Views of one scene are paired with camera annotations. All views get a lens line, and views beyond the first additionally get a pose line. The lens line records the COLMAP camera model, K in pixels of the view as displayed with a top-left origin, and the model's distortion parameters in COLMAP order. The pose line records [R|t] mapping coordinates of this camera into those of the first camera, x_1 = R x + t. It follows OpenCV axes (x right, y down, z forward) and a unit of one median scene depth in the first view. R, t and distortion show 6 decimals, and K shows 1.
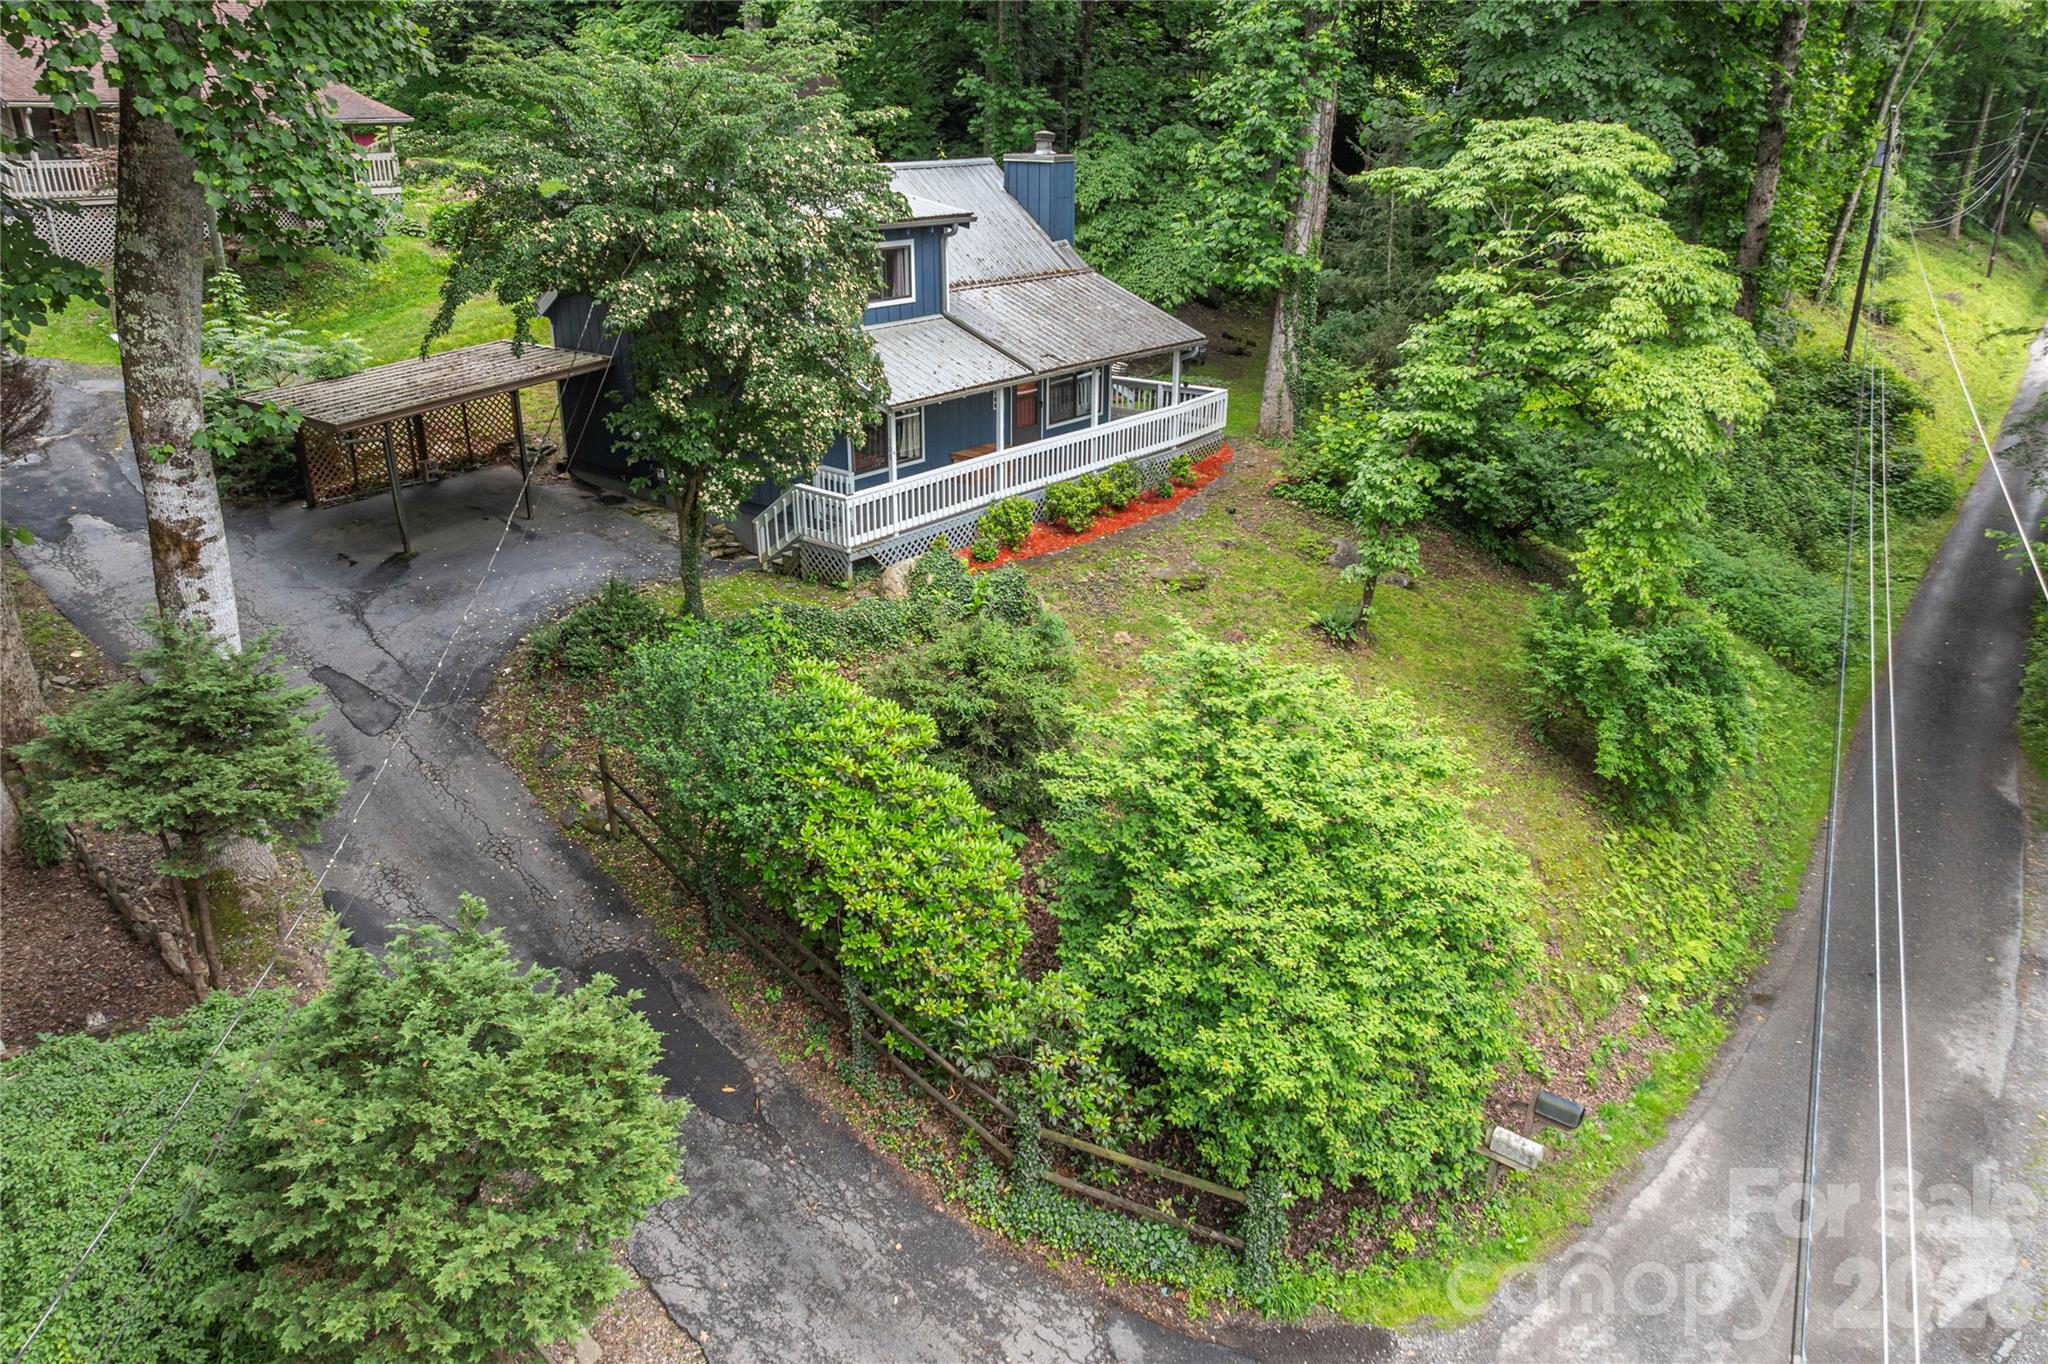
lens RADIAL K [[1641.8, 0, 1025.7], [0, 1641.8, 578.2], [0, 0, 1]] dist [-0.005393, 0.007176]
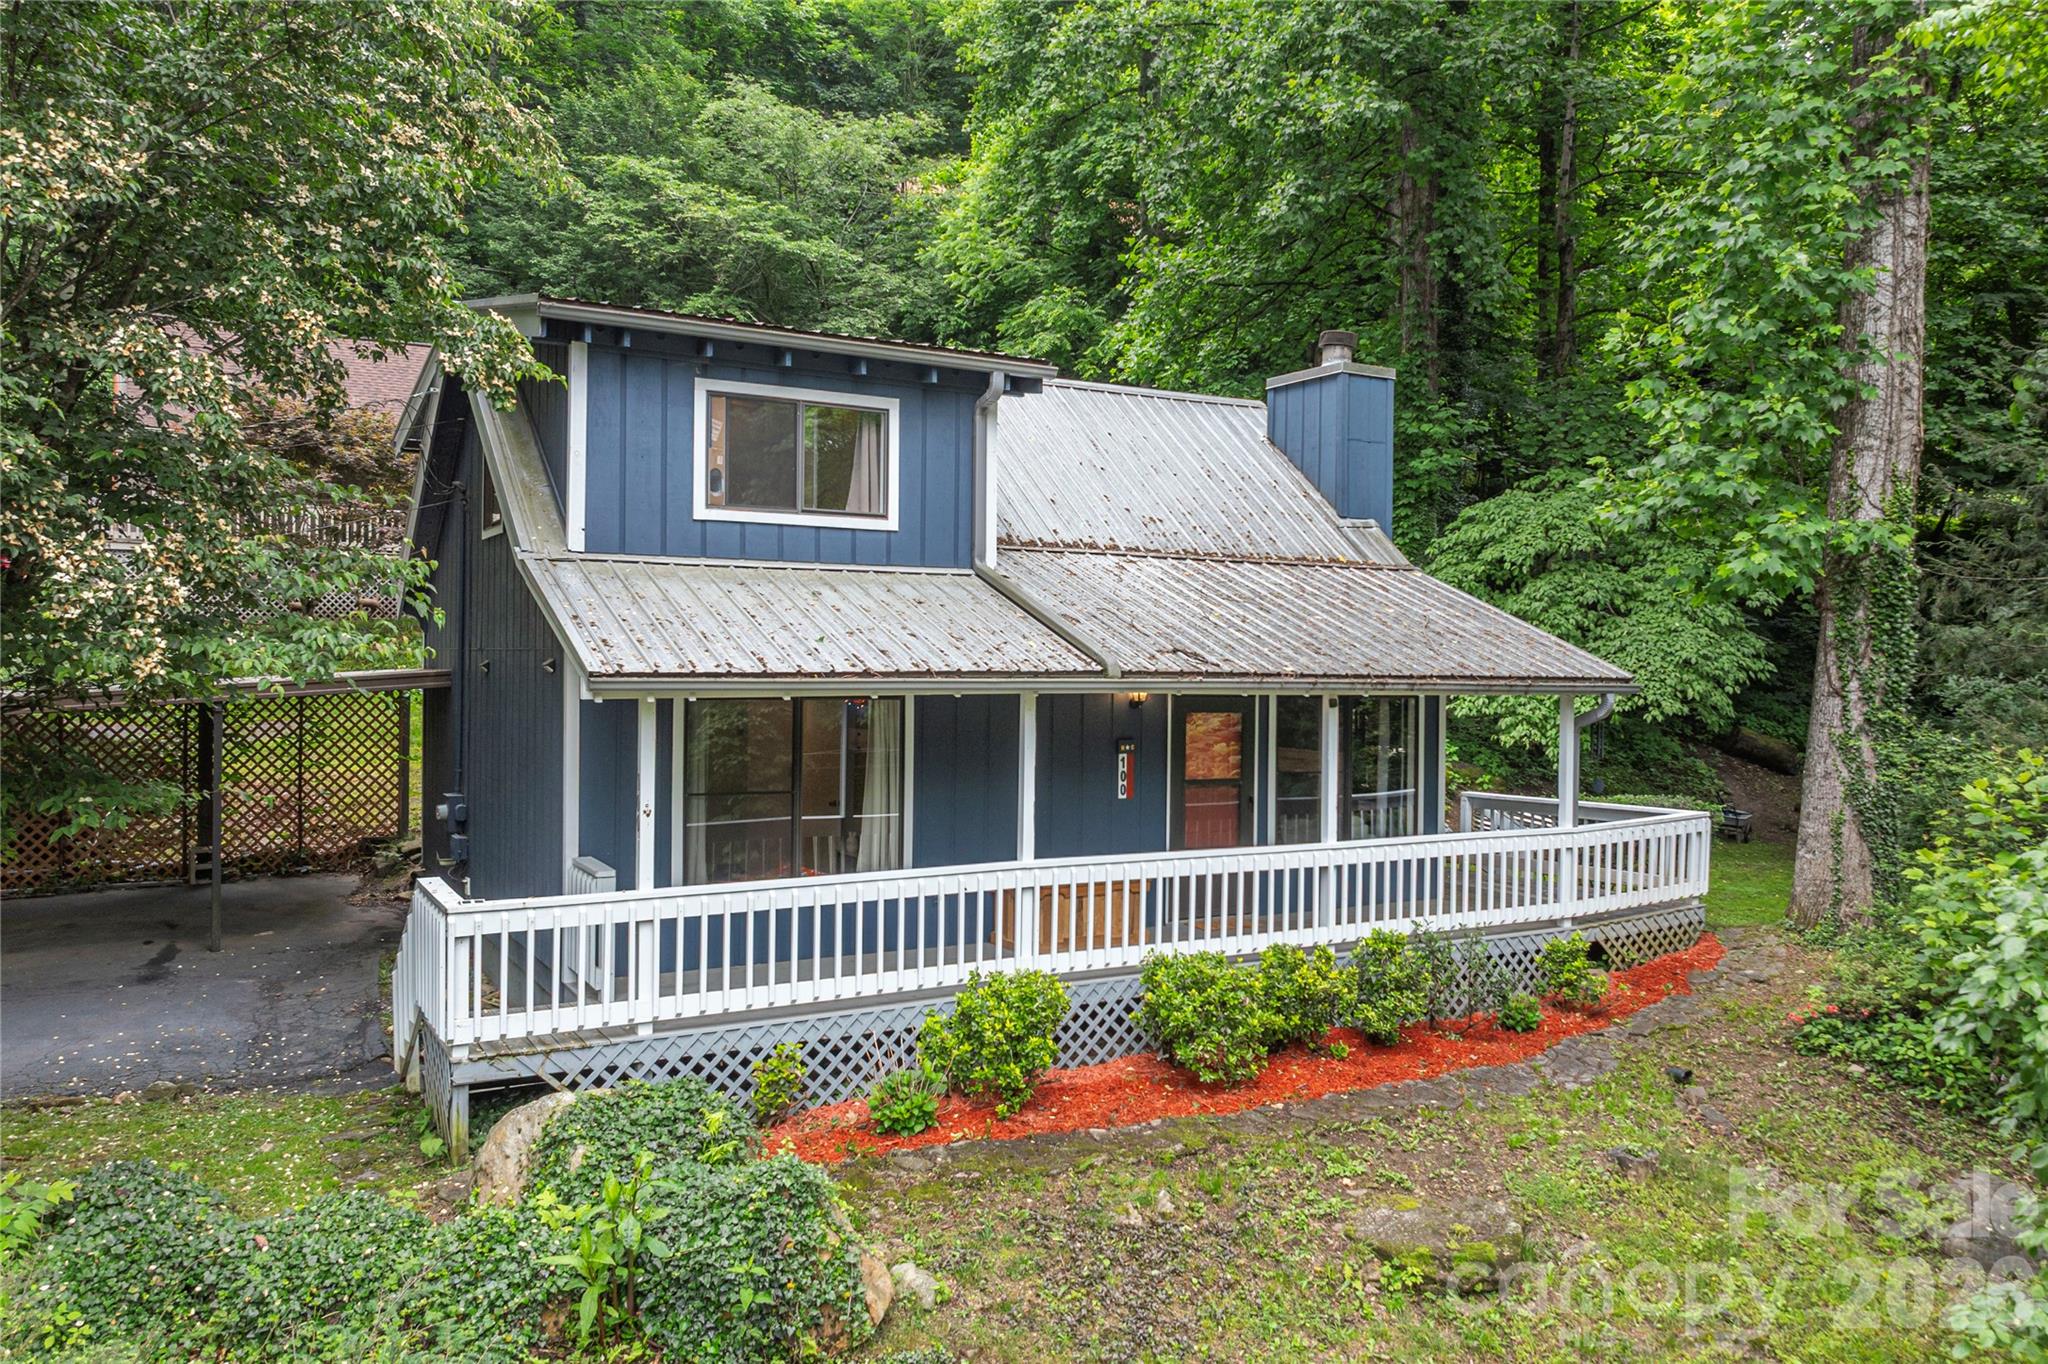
lens RADIAL K [[1641.8, 0, 1025.7], [0, 1641.8, 578.2], [0, 0, 1]] dist [-0.005393, 0.007176]
pose [[0.932729, -0.013764, -0.360315, 0.115961], [-0.106834, 0.943854, -0.312613, -0.013149], [0.344388, 0.330077, 0.878889, 0.529983]]
